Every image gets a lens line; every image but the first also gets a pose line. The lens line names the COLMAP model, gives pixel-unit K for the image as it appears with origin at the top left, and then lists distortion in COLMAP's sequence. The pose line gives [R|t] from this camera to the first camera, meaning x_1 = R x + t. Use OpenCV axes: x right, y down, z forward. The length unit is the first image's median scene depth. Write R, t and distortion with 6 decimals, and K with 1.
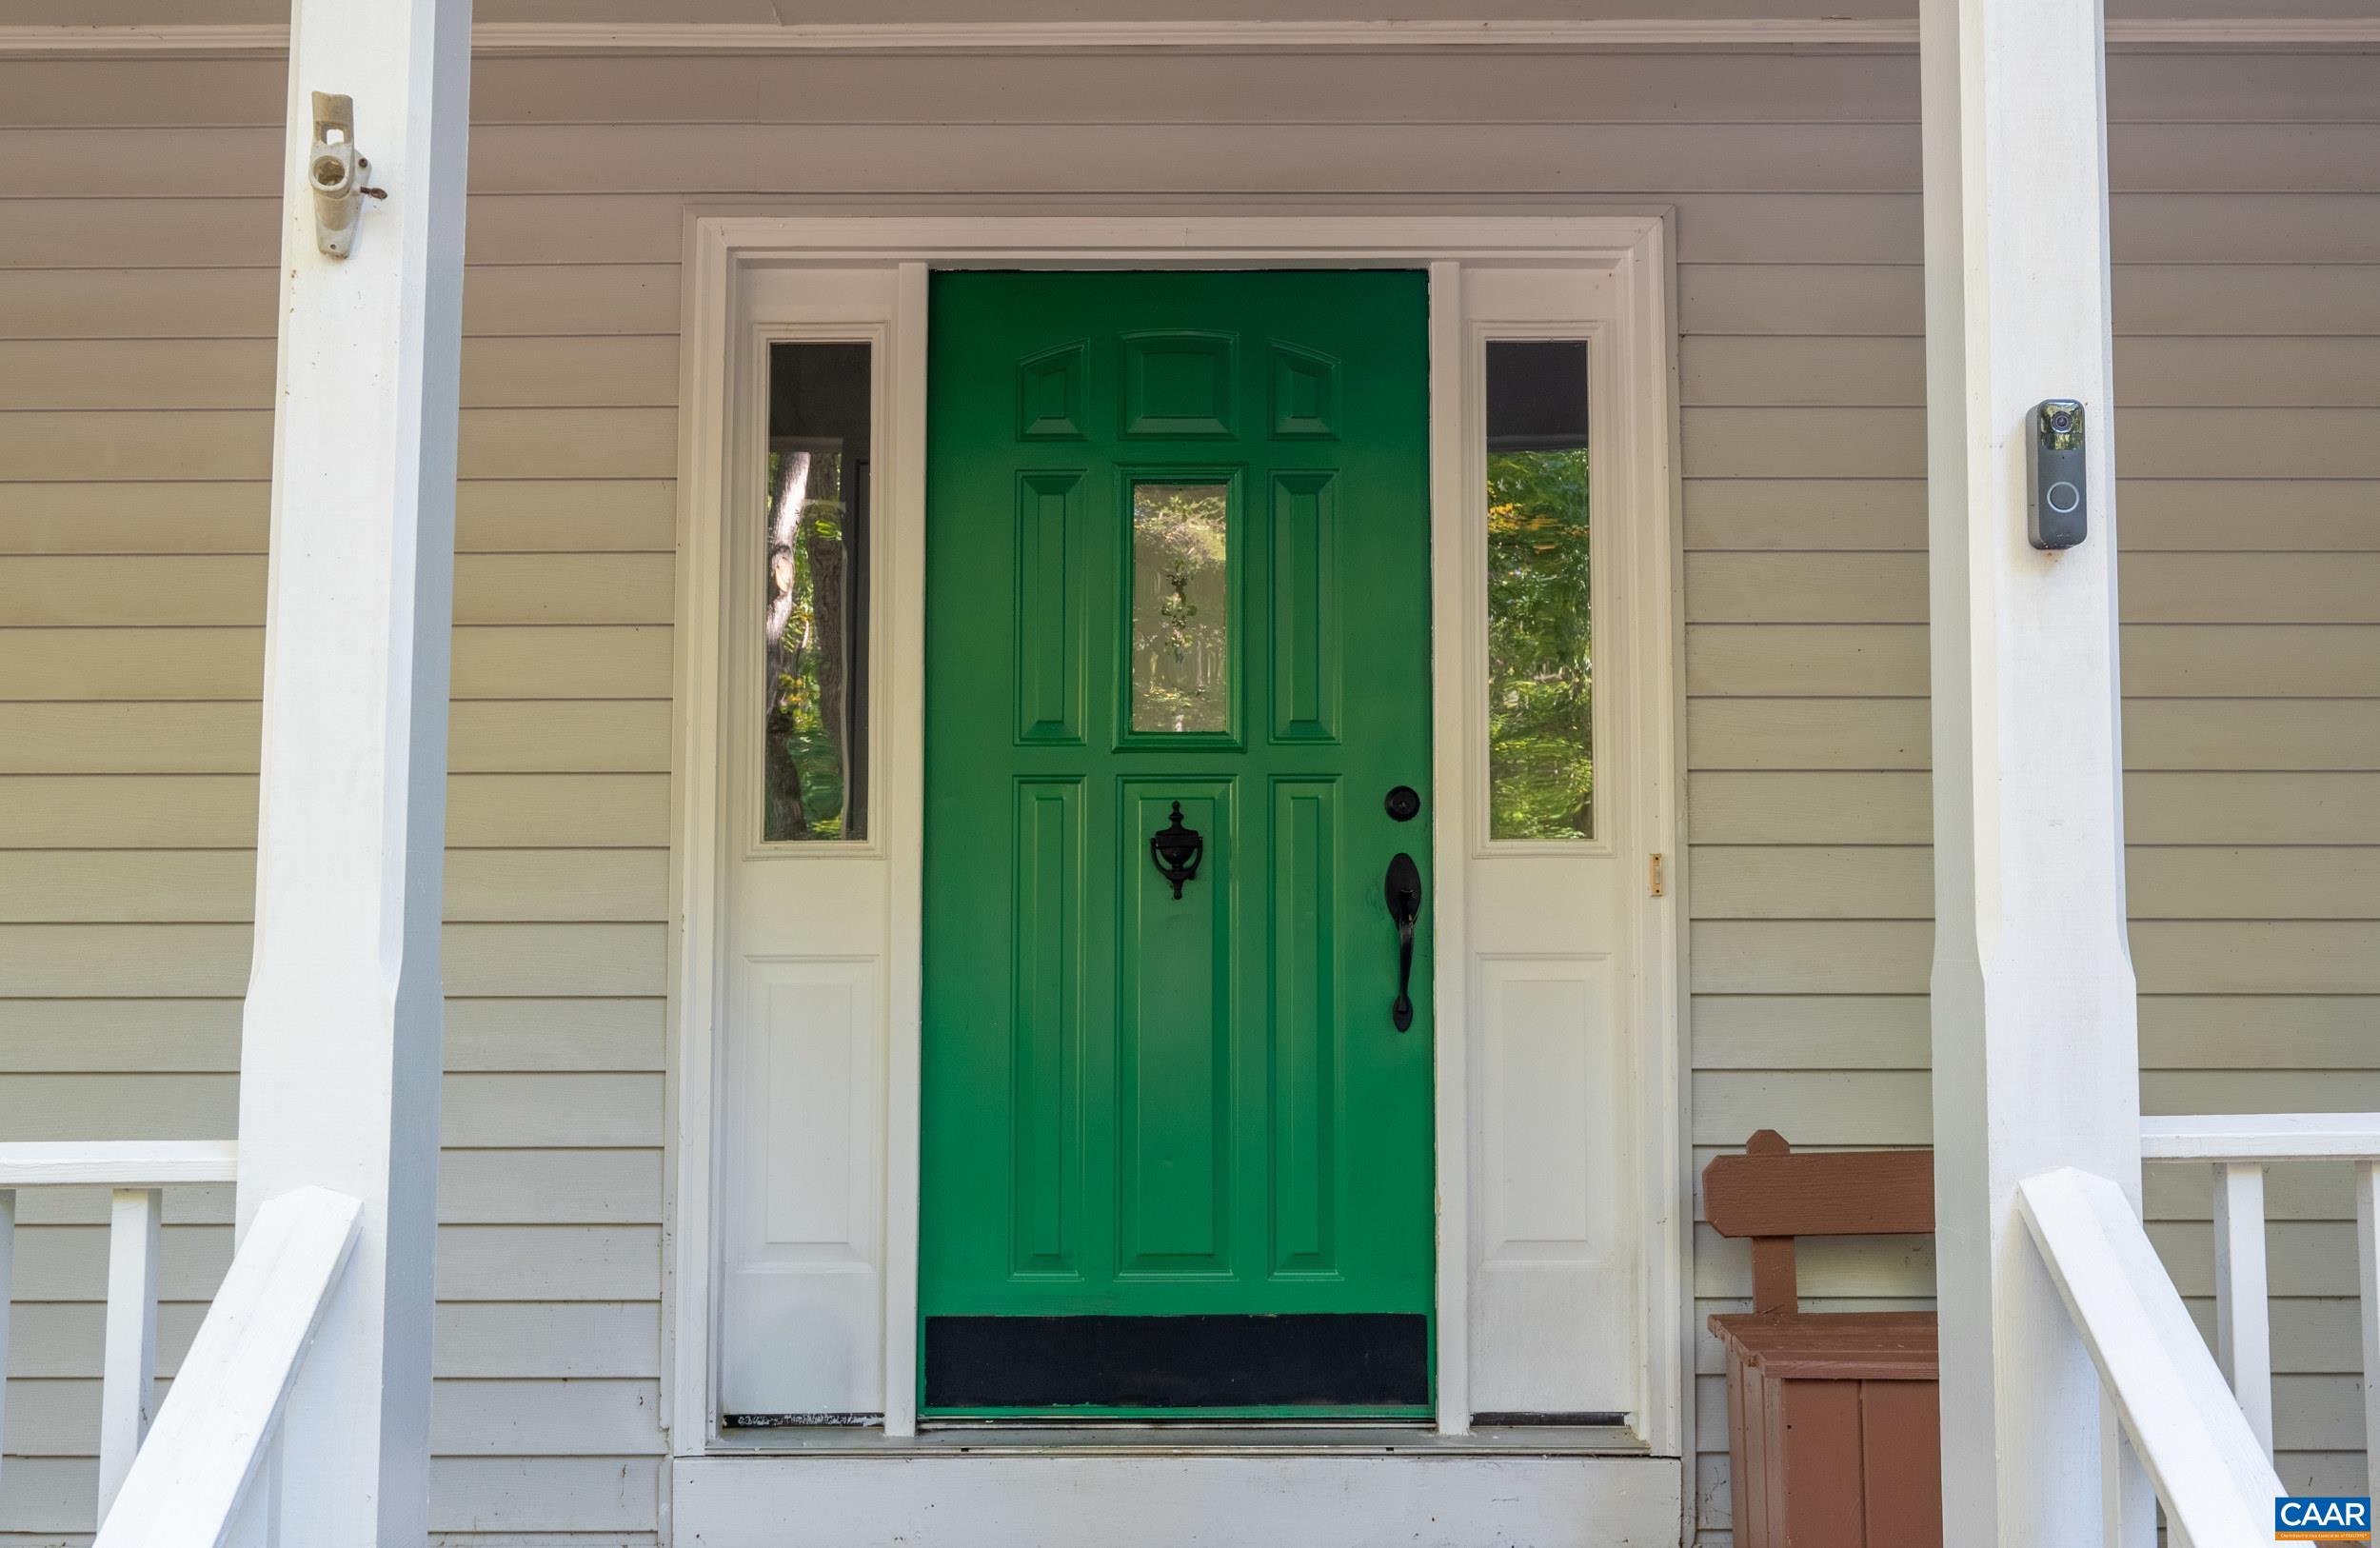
lens RADIAL K [[2162.8, 0, 1190.0], [0, 2162.8, 774.0], [0, 0, 1]] dist [-0.013897, 0.003061]
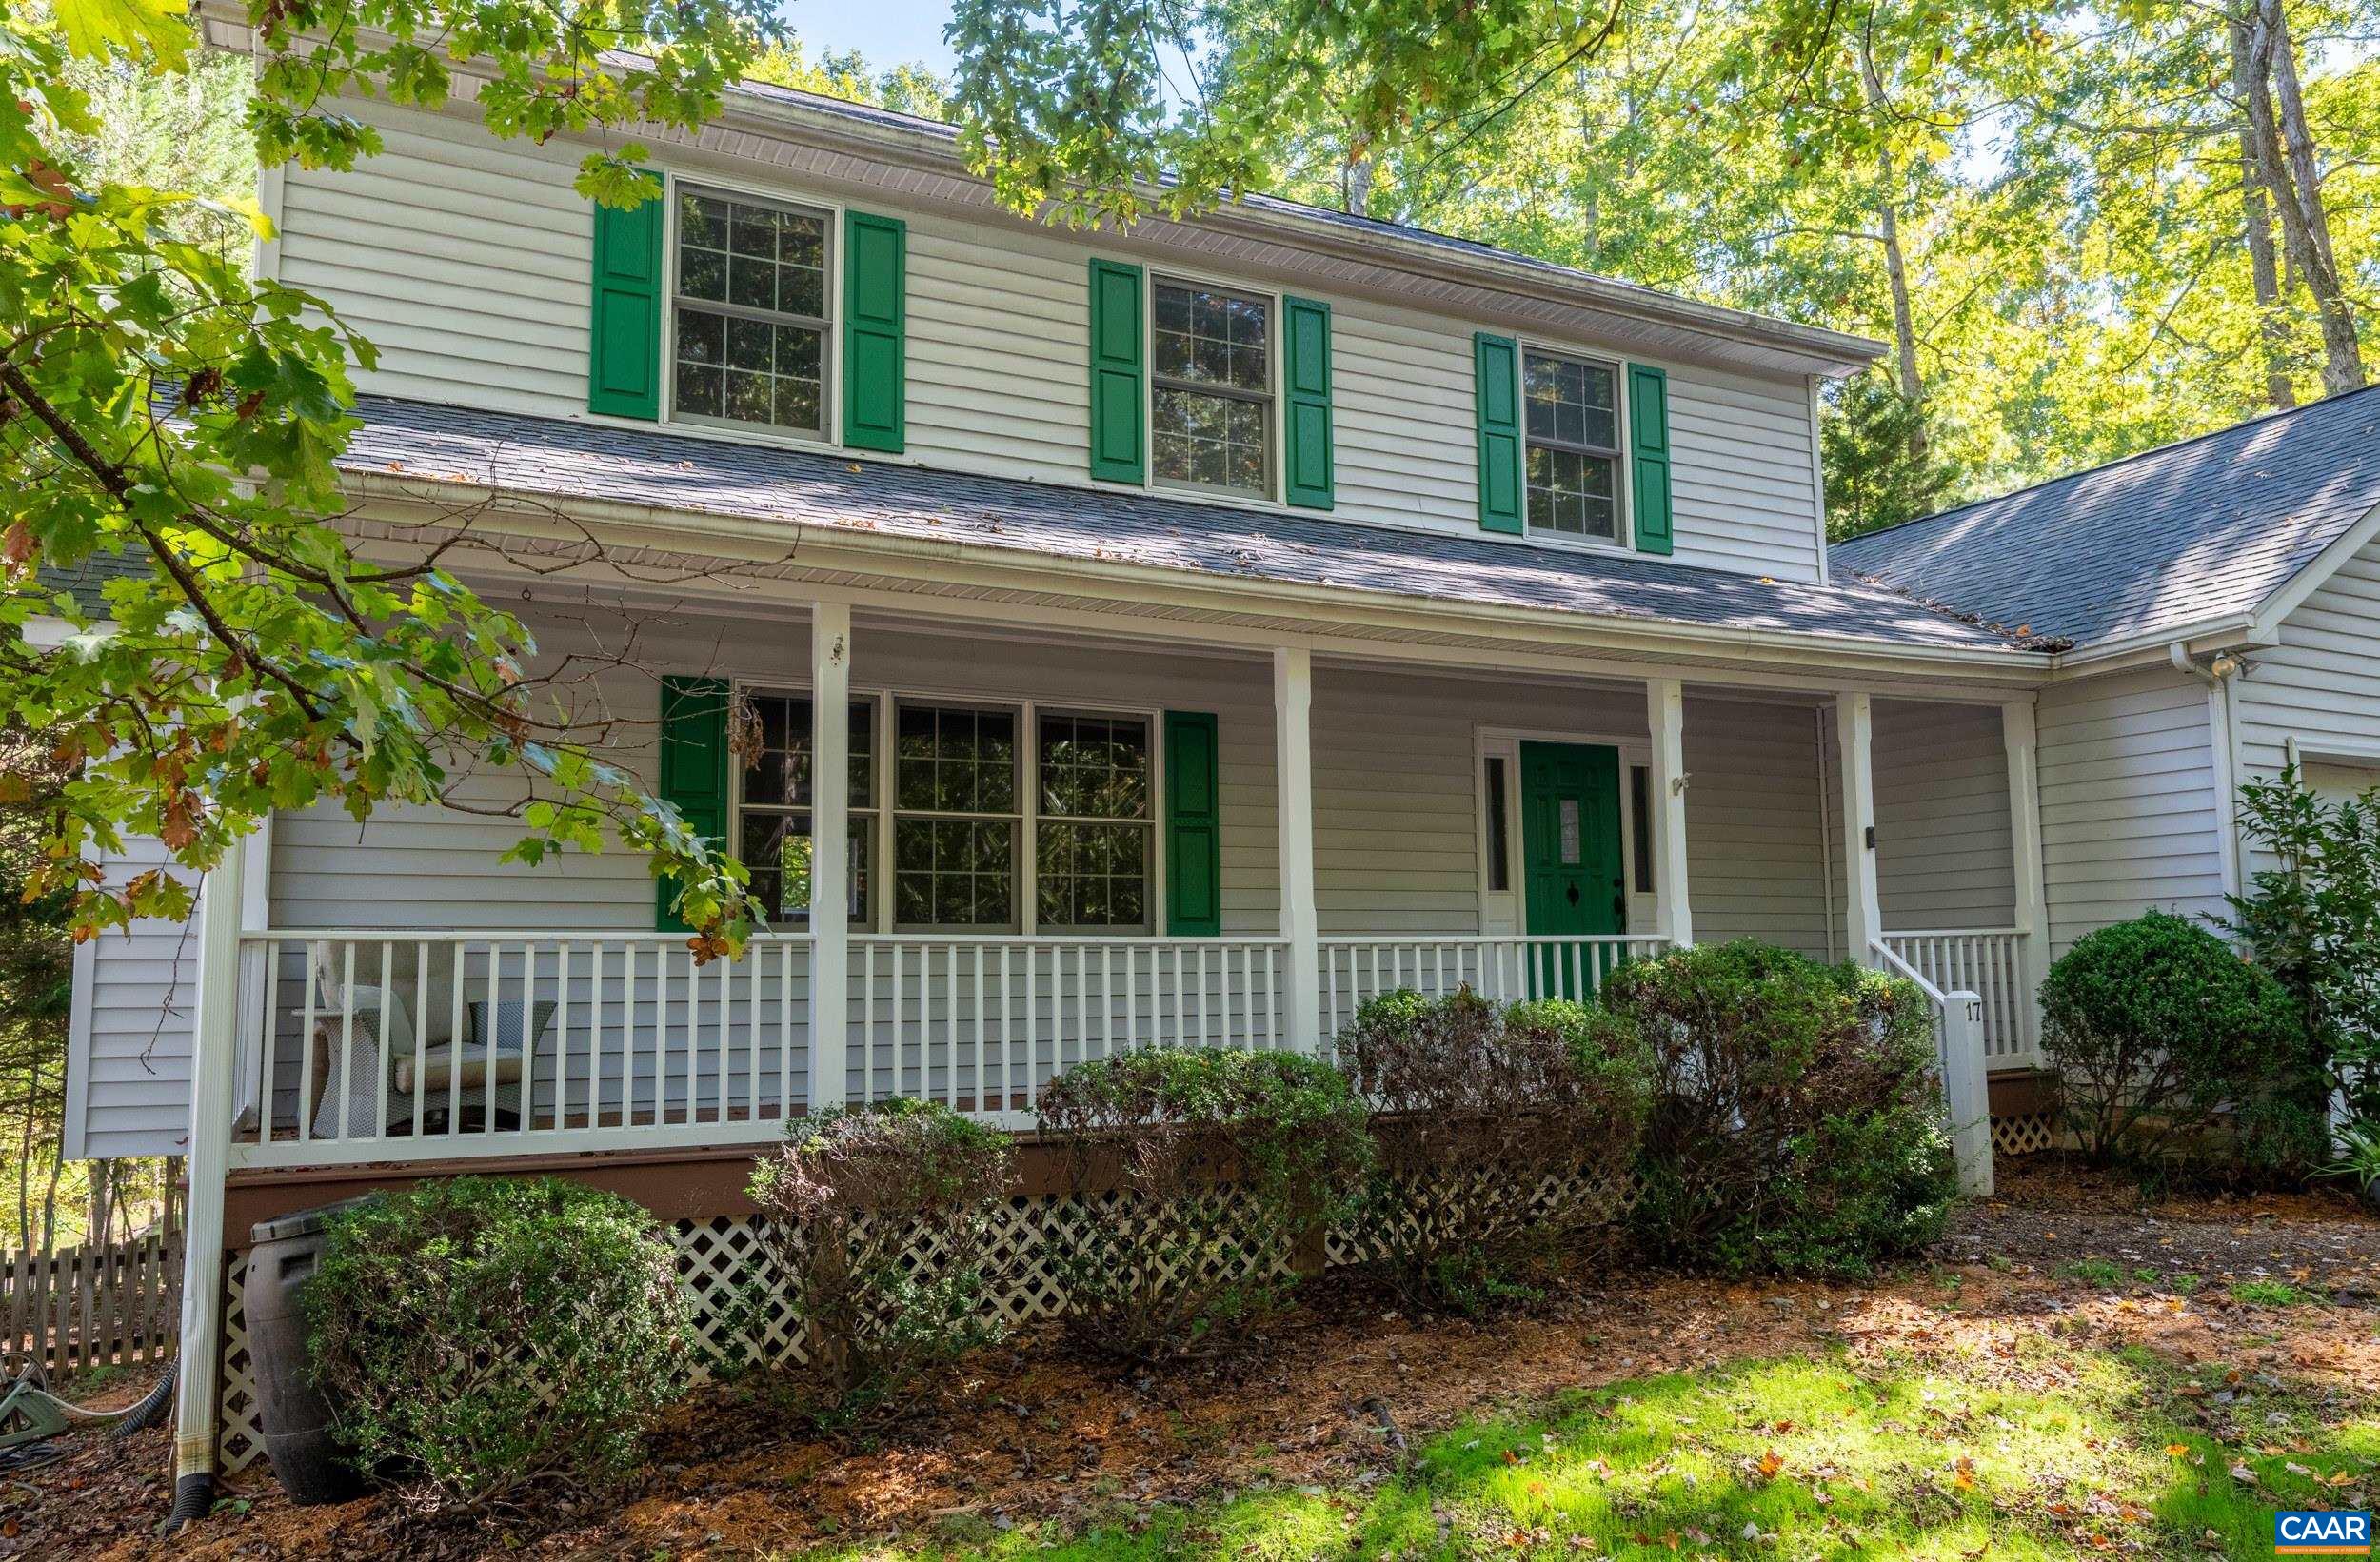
lens RADIAL K [[1708.0, 0, 1190.0], [0, 1708.0, 781.0], [0, 0, 1]] dist [-0.039092, 0.000120]
pose [[0.888901, 0.042700, 0.456105, -2.020829], [-0.029674, 0.998922, -0.035686, -0.038502], [-0.457137, 0.018187, 0.889210, -1.420704]]
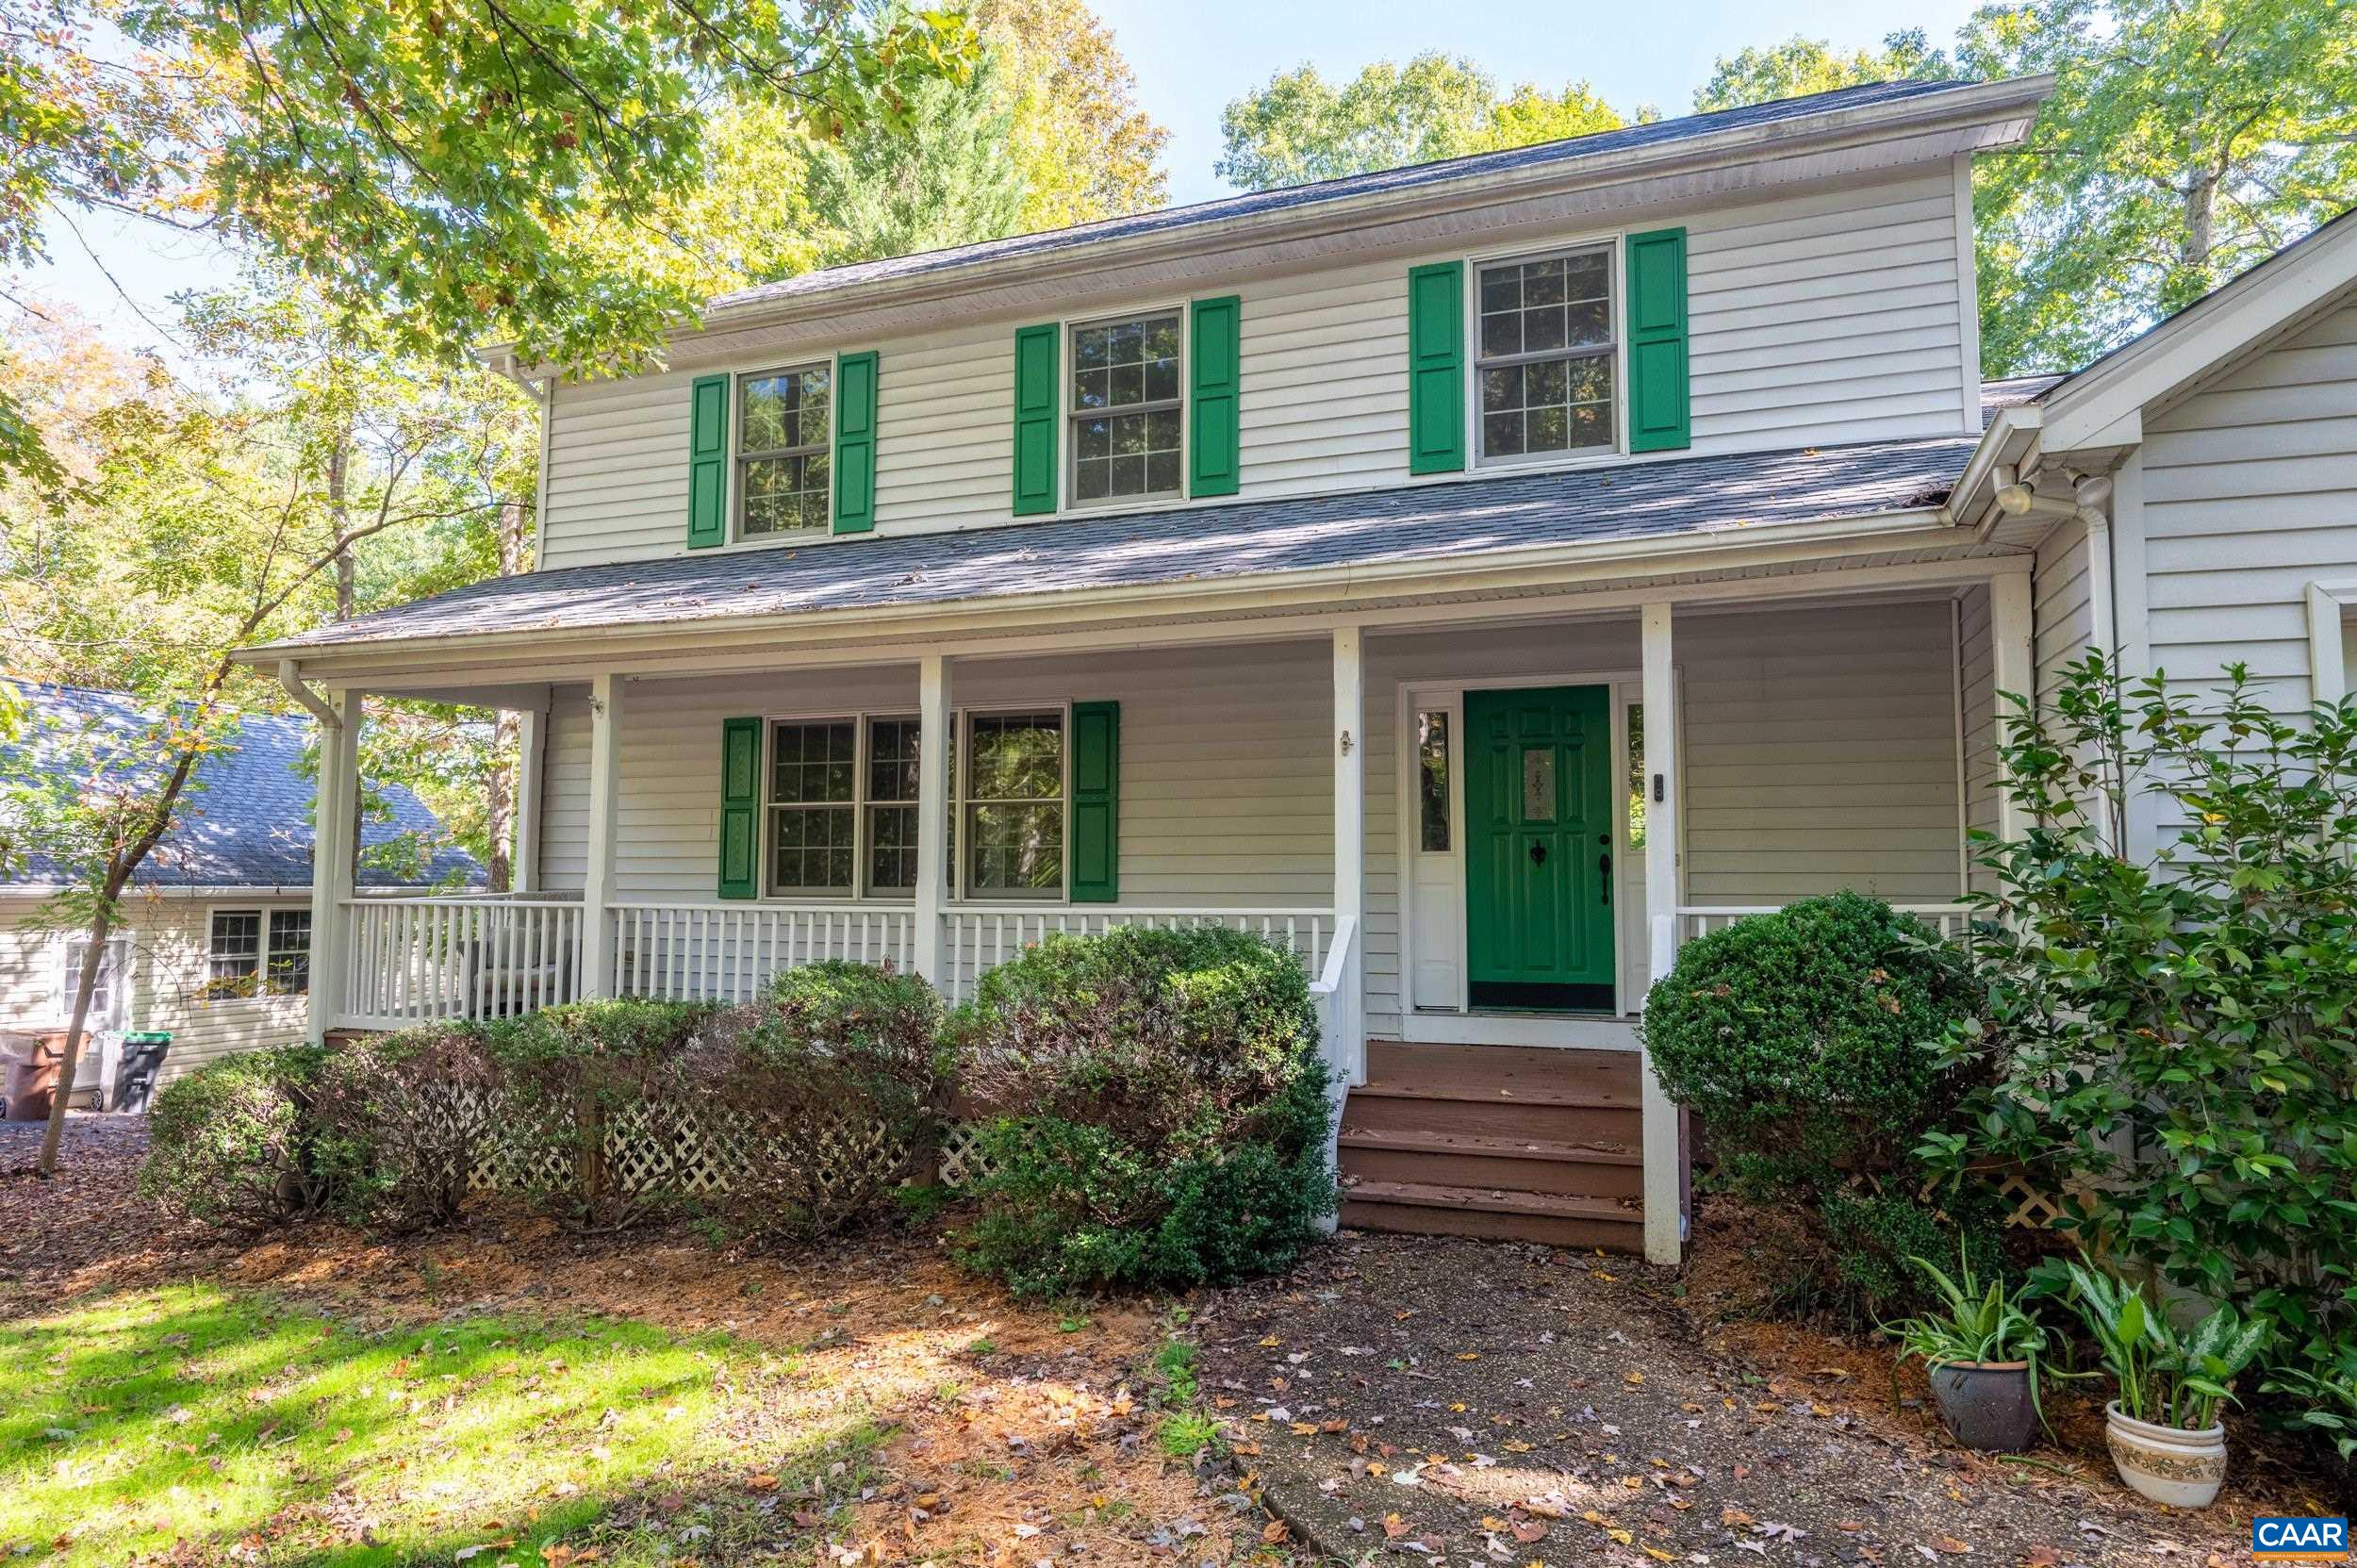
lens RADIAL K [[1380.8, 0, 1178.5], [0, 1380.8, 784.0], [0, 0, 1]] dist [0.002860, -0.000934]
pose [[0.940445, -0.021424, -0.339270, 0.208046], [0.021265, 0.999765, -0.004187, -0.081039], [0.339280, -0.003277, 0.940680, -1.323200]]
